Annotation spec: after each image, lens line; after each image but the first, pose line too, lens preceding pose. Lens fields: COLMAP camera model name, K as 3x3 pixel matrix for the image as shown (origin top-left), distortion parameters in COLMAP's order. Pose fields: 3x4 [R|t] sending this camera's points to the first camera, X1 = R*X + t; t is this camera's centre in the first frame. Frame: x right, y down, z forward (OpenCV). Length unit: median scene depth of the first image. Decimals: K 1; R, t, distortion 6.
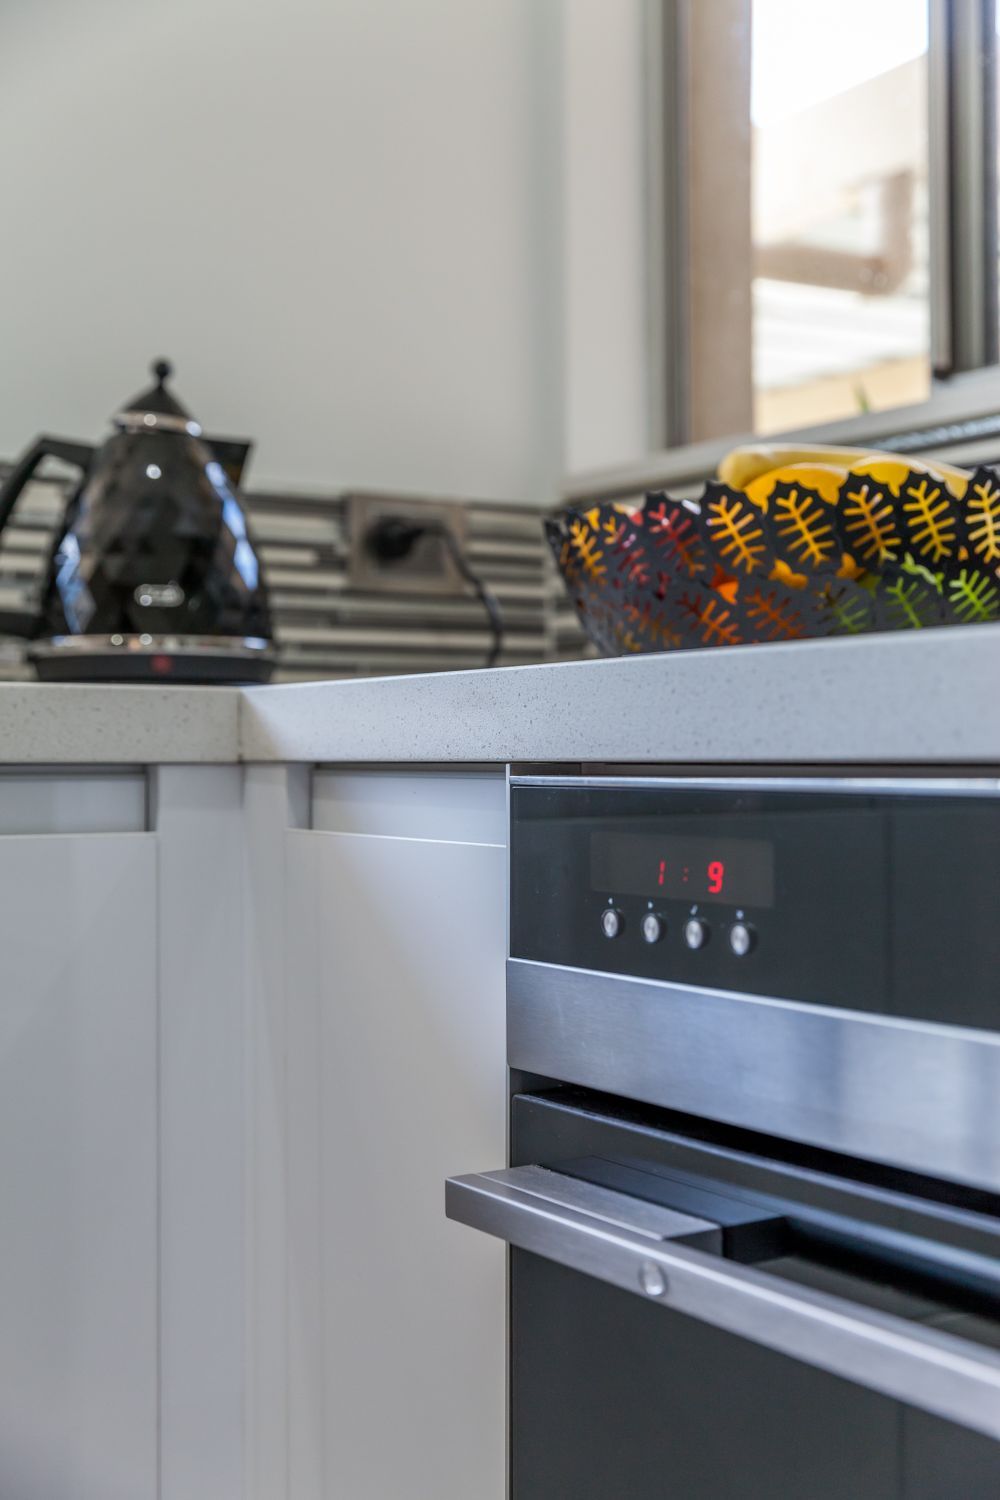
lens RADIAL K [[1816.0, 0, 500.3], [0, 1816.0, 751.4], [0, 0, 1]] dist [0.125571, 0.000000]
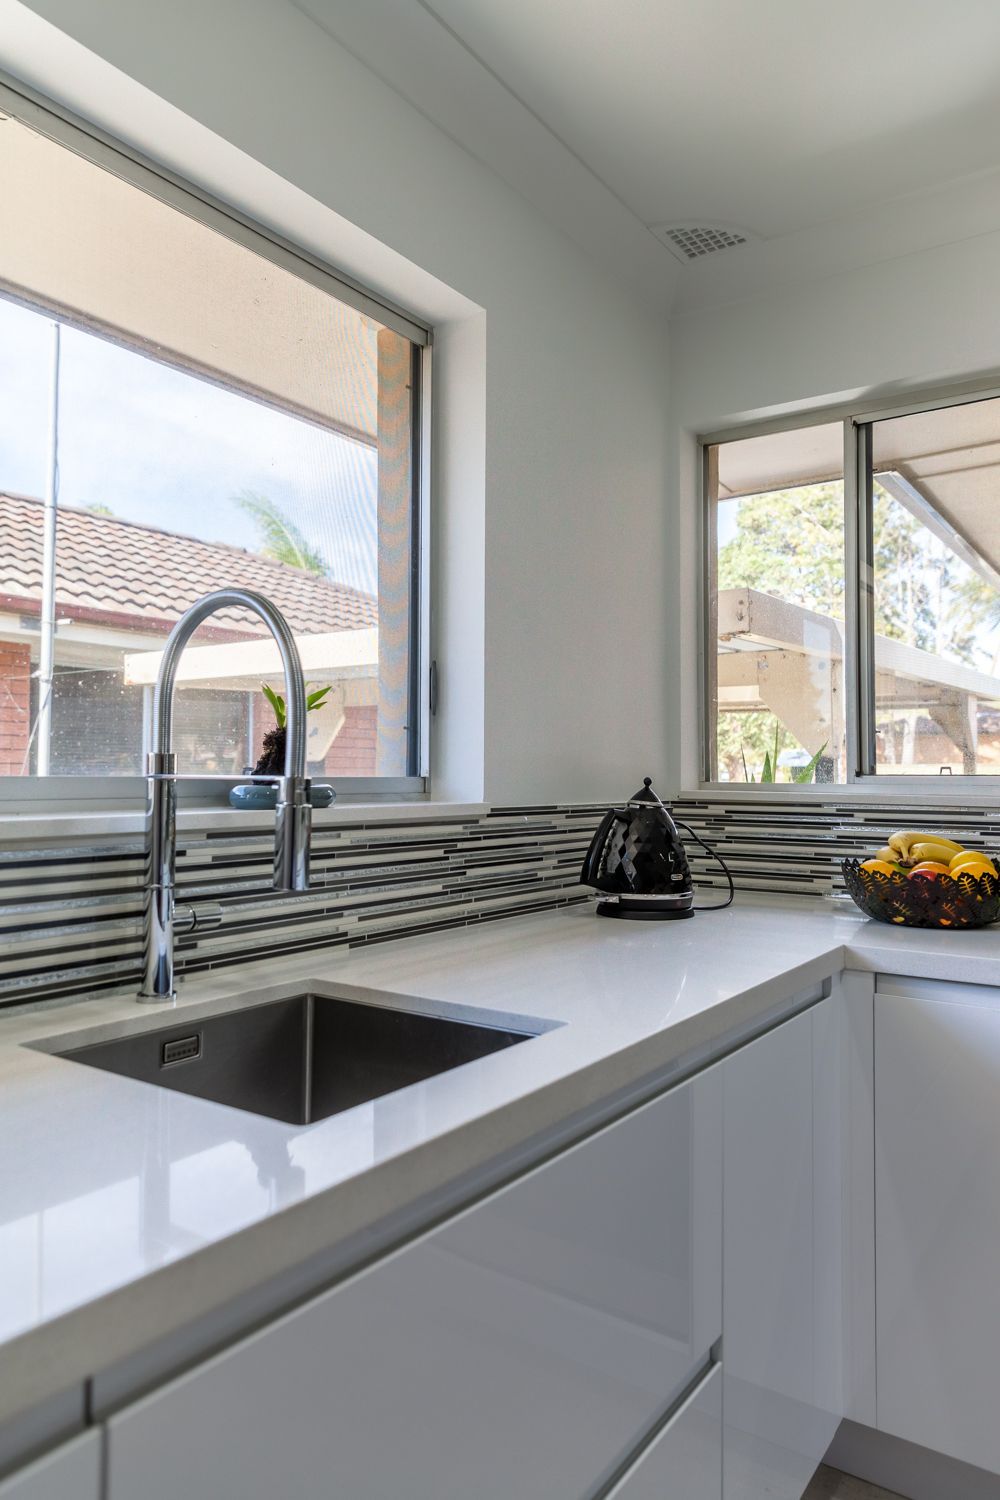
lens RADIAL K [[990.2, 0, 501.2], [0, 990.2, 753.8], [0, 0, 1]] dist [0.009540, -0.002123]
pose [[0.927718, 0.016905, 0.372900, -1.282830], [-0.009965, 0.999740, -0.020531, -0.309794], [-0.373150, 0.015331, 0.927644, -0.310716]]
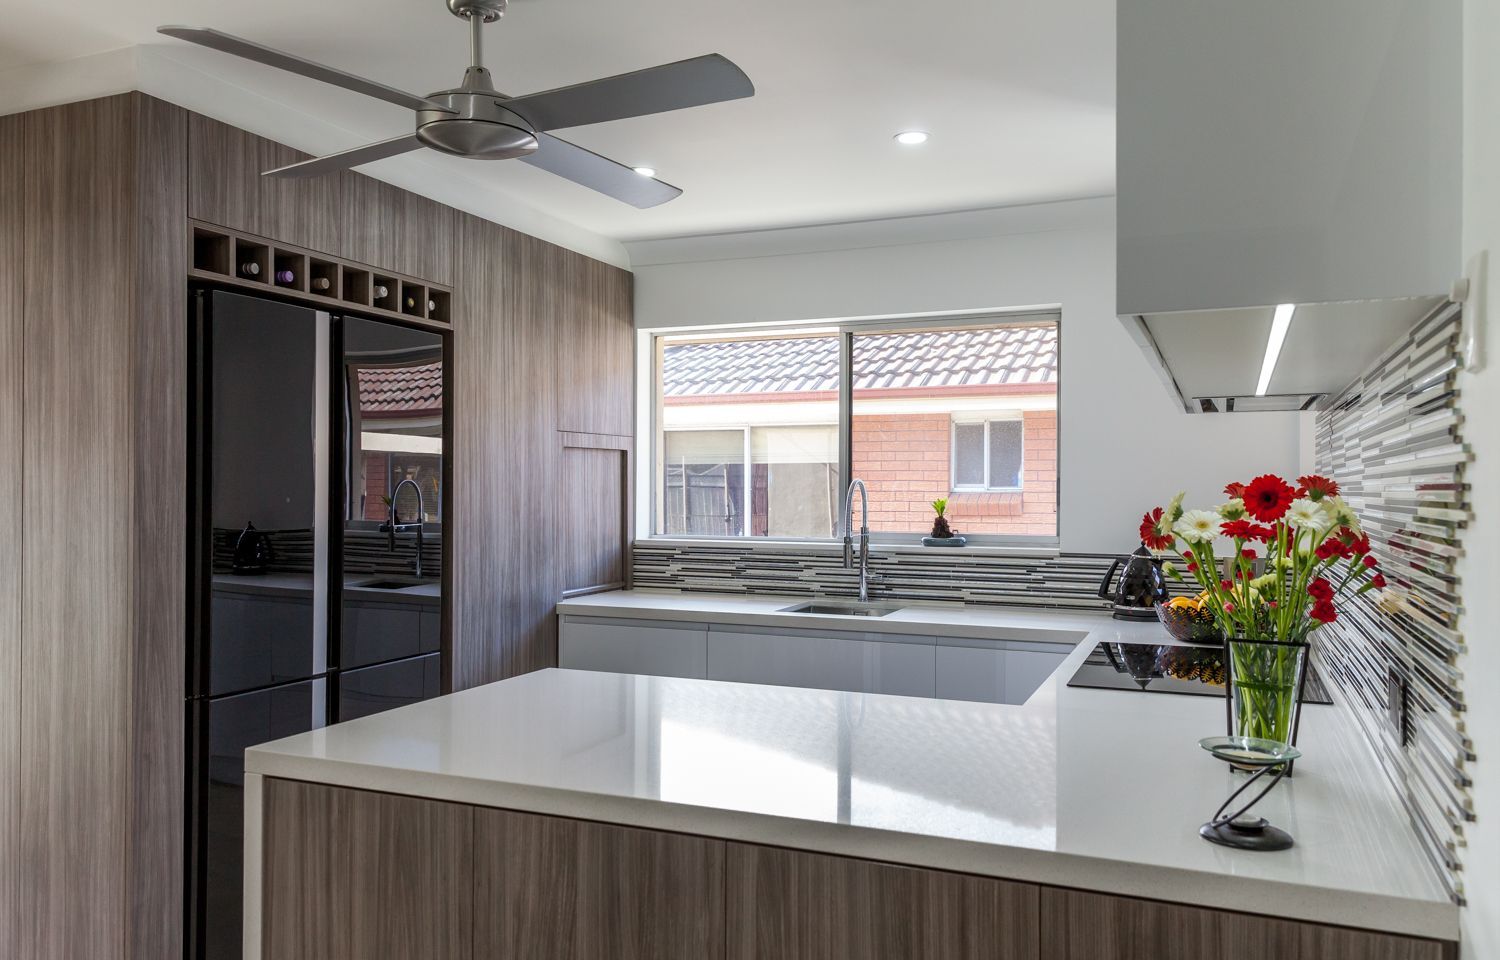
lens RADIAL K [[1100.8, 0, 763.6], [0, 1100.8, 481.4], [0, 0, 1]] dist [0.025487, -0.012994]
pose [[0.562700, 0.001761, -0.826659, 2.178350], [-0.003480, 0.999994, -0.000239, -0.509013], [0.826654, 0.003011, 0.562703, -1.839462]]
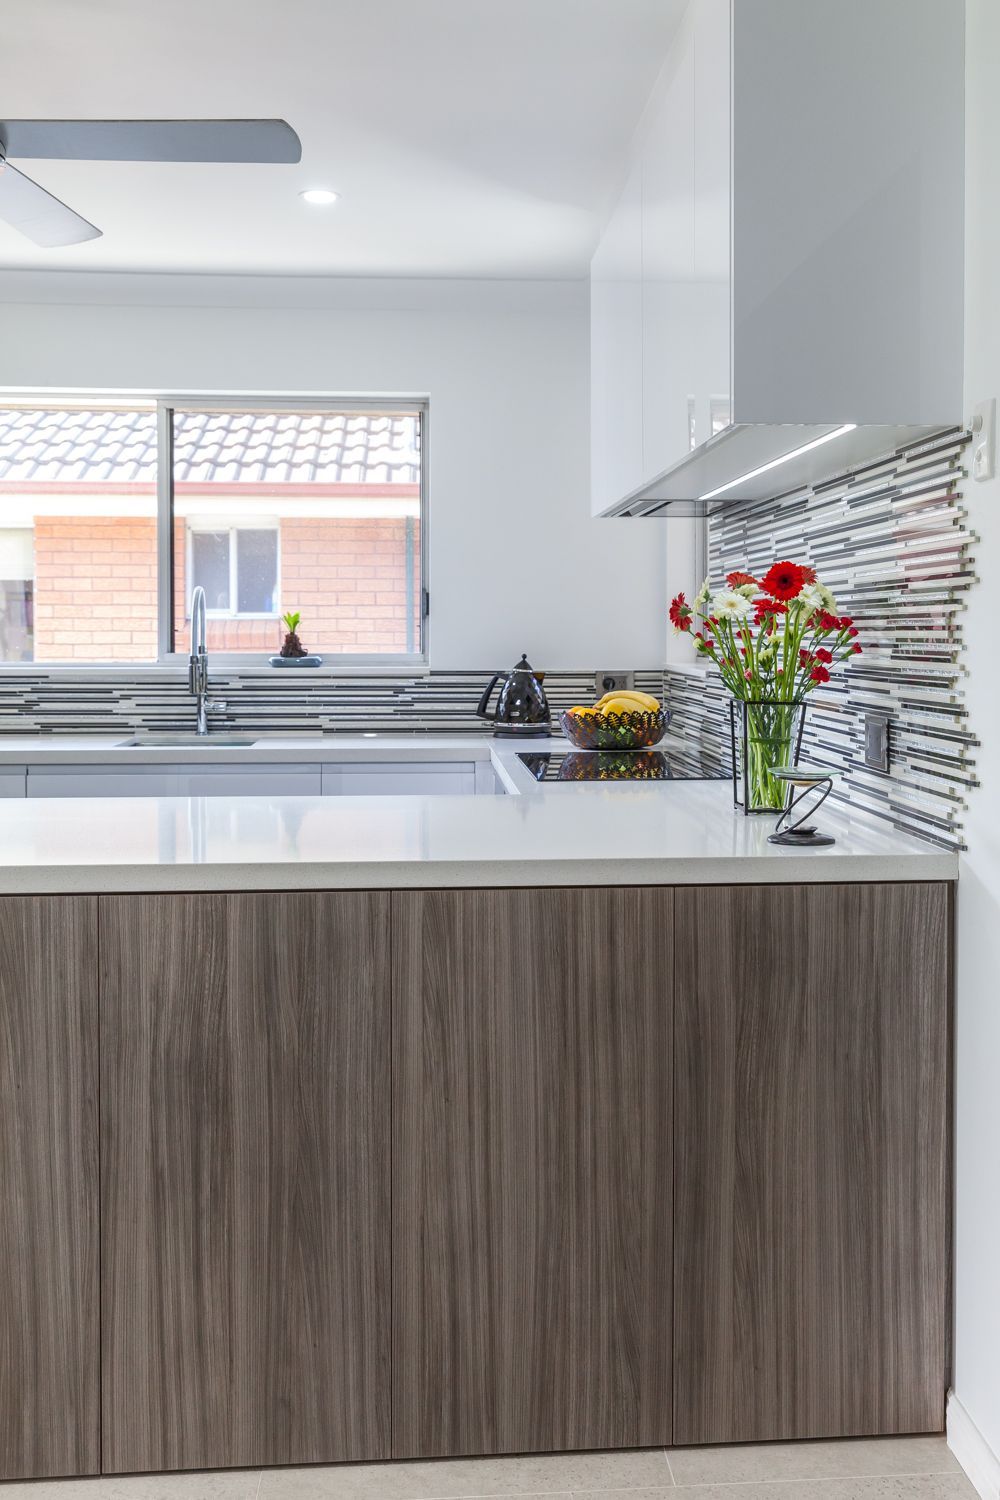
lens RADIAL K [[1508.3, 0, 557.2], [0, 1508.3, 660.8], [0, 0, 1]] dist [0.012326, 0.000000]
pose [[0.883761, 0.014661, -0.467709, 2.148850], [-0.003390, 0.999683, 0.024931, -0.408077], [0.467926, -0.020448, 0.883531, -2.897990]]
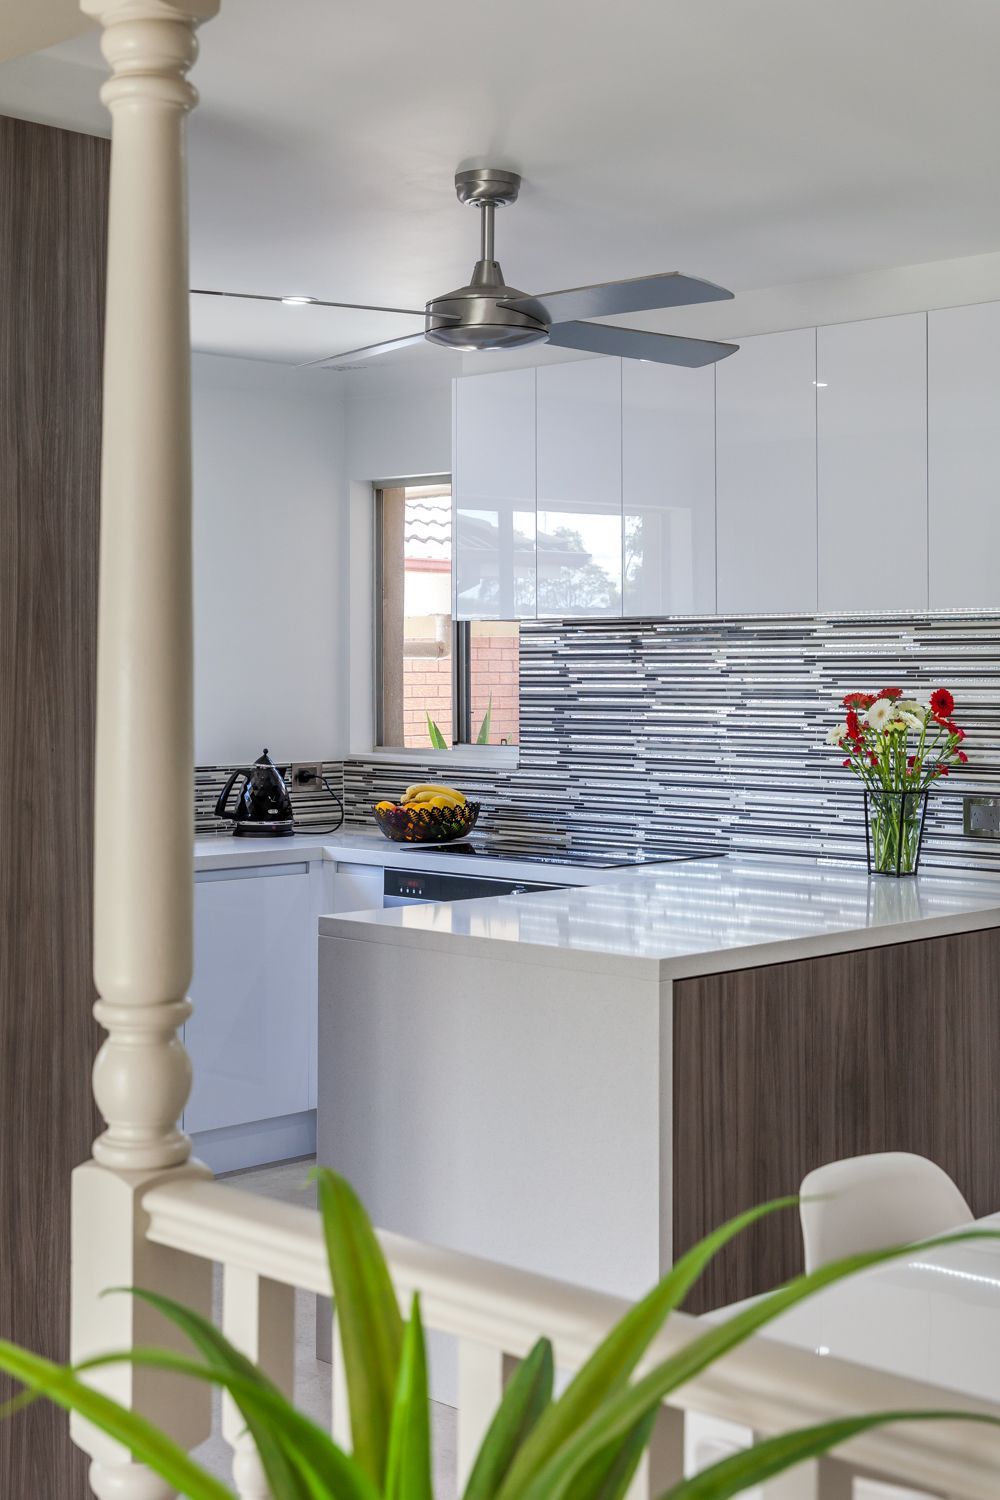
lens RADIAL K [[2045.4, 0, 479.1], [0, 2045.4, 642.4], [0, 0, 1]] dist [0.061299, 0.000000]
pose [[0.976238, 0.008850, 0.216522, -1.008339], [-0.006436, 0.999909, -0.011849, -0.569538], [-0.216607, 0.010174, 0.976206, -5.026365]]
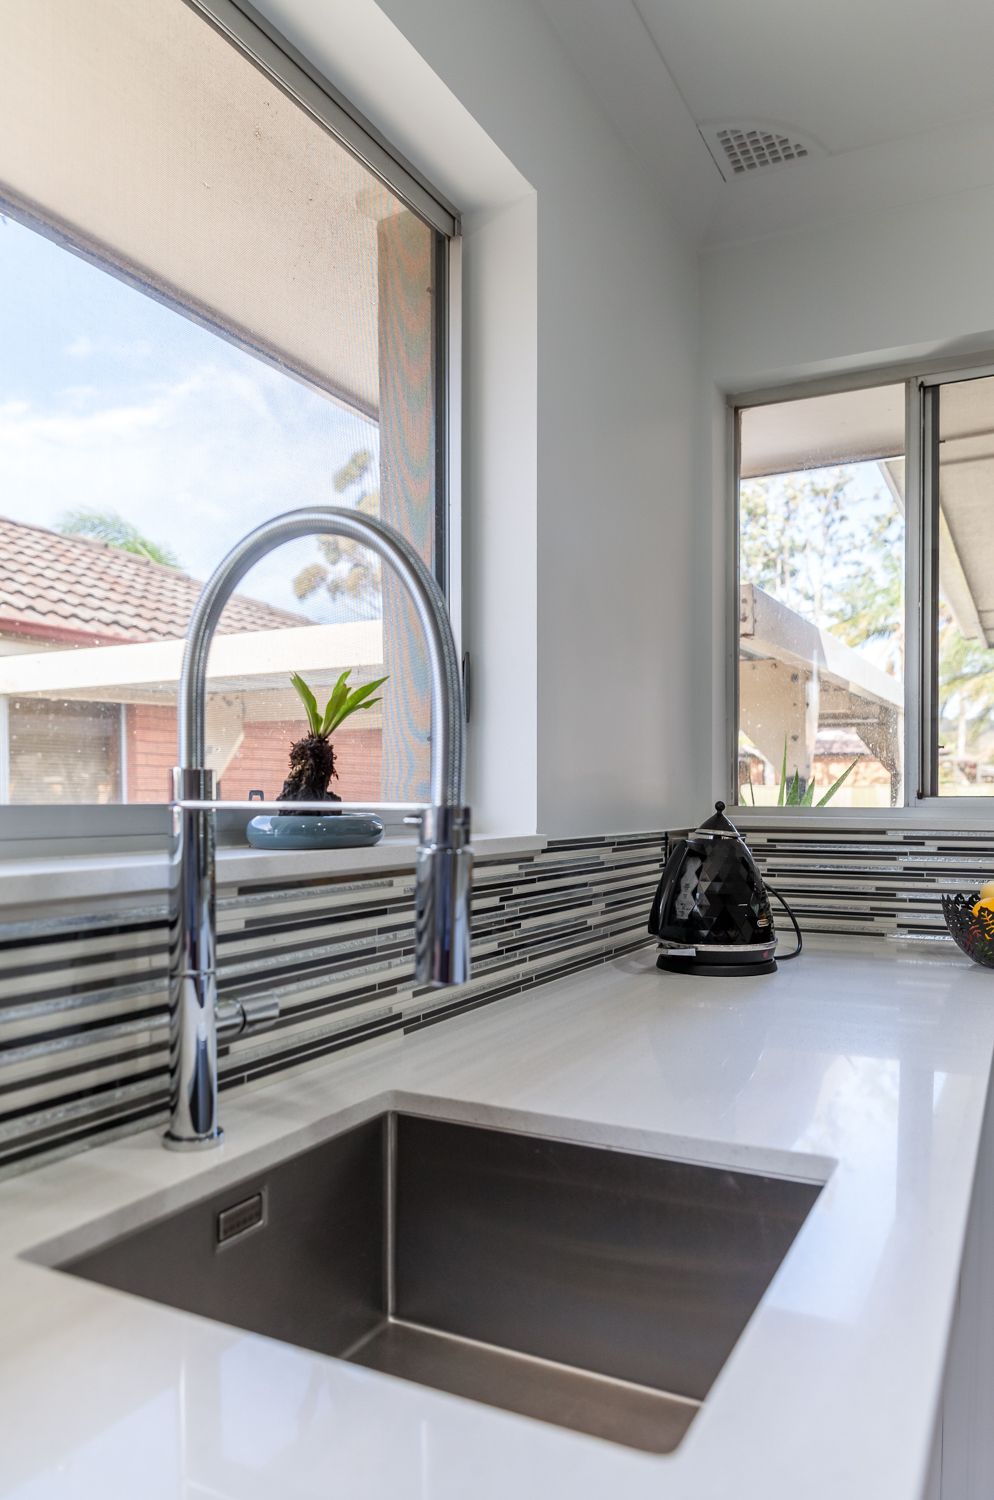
lens RADIAL K [[1025.8, 0, 510.8], [0, 1025.8, 822.3], [0, 0, 1]] dist [0.006810, -0.007866]
pose [[0.869525, -0.006976, 0.493840, -1.398359], [-0.005202, 0.999715, 0.023281, -0.308929], [-0.493862, -0.022812, 0.869241, 0.129987]]
